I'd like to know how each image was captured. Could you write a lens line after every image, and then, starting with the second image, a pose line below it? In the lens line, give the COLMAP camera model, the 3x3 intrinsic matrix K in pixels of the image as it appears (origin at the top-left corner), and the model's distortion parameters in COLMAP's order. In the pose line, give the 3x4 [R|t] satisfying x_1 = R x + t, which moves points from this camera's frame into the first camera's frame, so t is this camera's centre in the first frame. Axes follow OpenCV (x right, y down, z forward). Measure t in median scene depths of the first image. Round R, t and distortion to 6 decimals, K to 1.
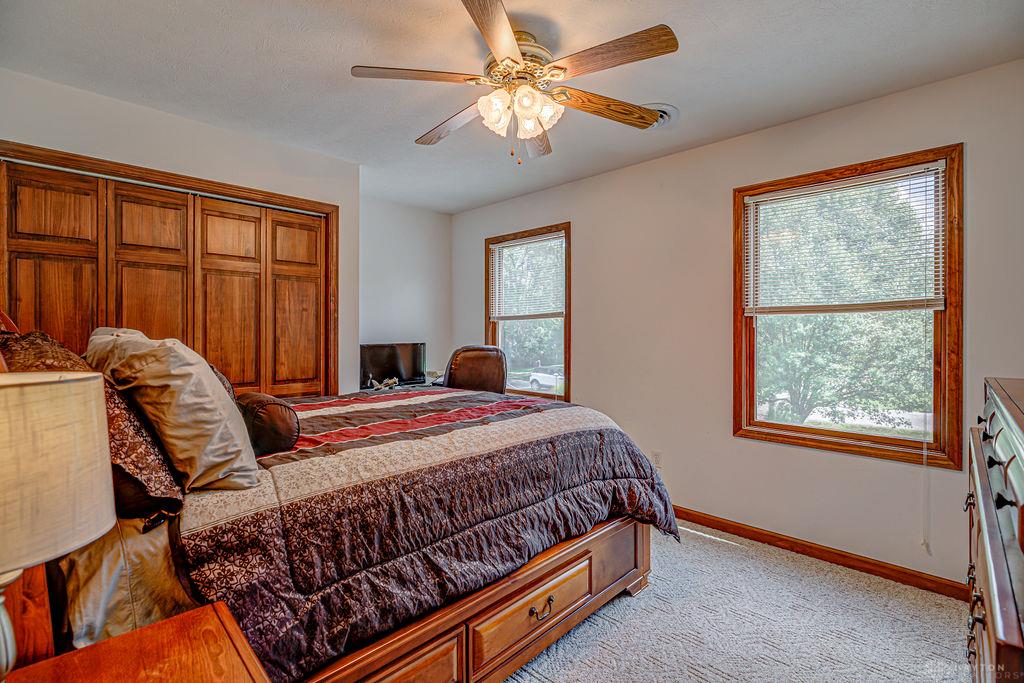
lens RADIAL K [[468.2, 0, 513.8], [0, 468.2, 338.4], [0, 0, 1]] dist [-0.009936, 0.000287]
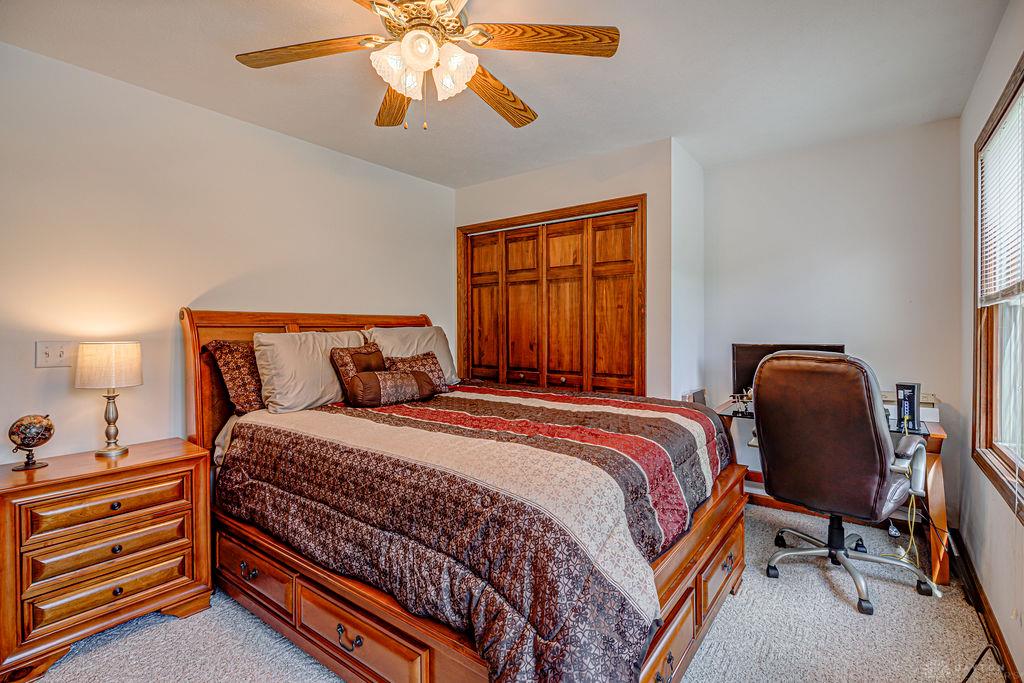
lens RADIAL K [[468.2, 0, 511.4], [0, 468.2, 334.5], [0, 0, 1]] dist [-0.009936, 0.000287]
pose [[0.130389, 0.016131, -0.991332, 0.576240], [-0.006489, 0.999860, 0.015417, -0.015921], [0.991442, 0.004422, 0.130475, 0.683679]]
